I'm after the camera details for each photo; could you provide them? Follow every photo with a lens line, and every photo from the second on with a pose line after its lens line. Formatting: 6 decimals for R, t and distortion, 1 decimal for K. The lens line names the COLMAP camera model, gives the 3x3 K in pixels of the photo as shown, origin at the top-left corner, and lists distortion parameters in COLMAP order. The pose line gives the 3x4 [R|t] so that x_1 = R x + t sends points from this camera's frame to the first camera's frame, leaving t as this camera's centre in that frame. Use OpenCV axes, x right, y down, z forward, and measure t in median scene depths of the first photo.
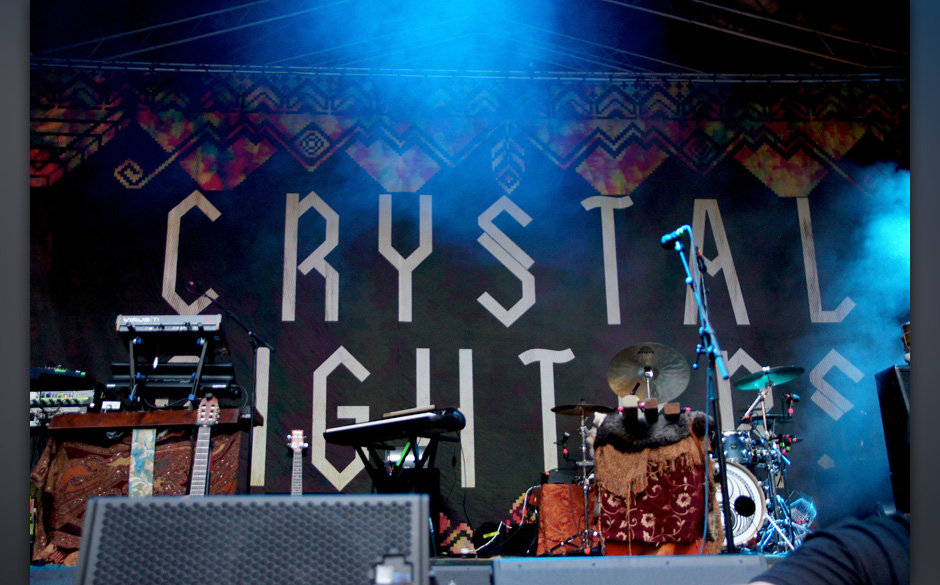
lens RADIAL K [[889.9, 0, 470.0], [0, 889.9, 292.5], [0, 0, 1]] dist [-0.001585, 0.003262]
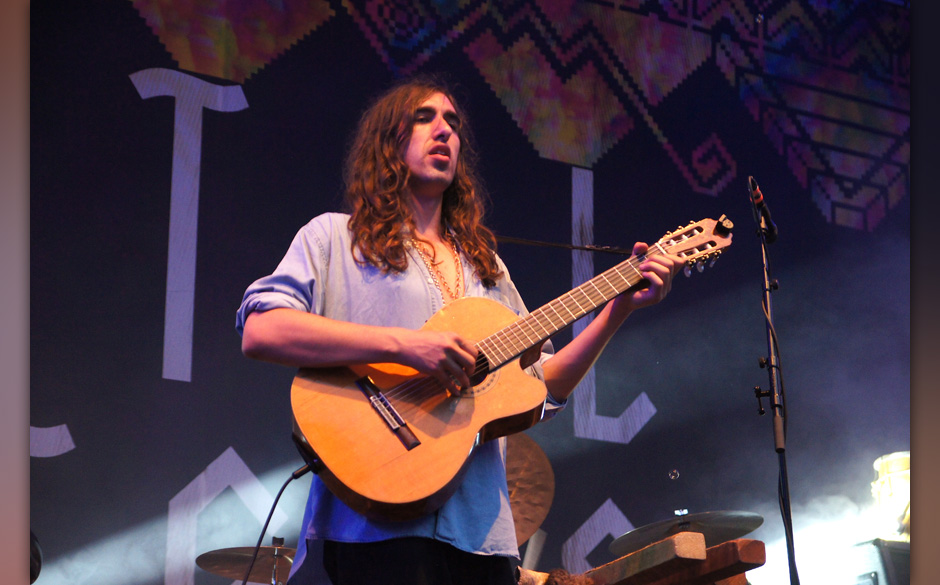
lens RADIAL K [[2241.3, 0, 470.0], [0, 2241.3, 292.5], [0, 0, 1]] dist [0.402035, 0.006389]
pose [[0.850871, 0.160903, 0.500129, -0.258225], [-0.171726, 0.984835, -0.024687, -0.002290], [-0.496517, -0.064880, 0.865599, -0.005394]]
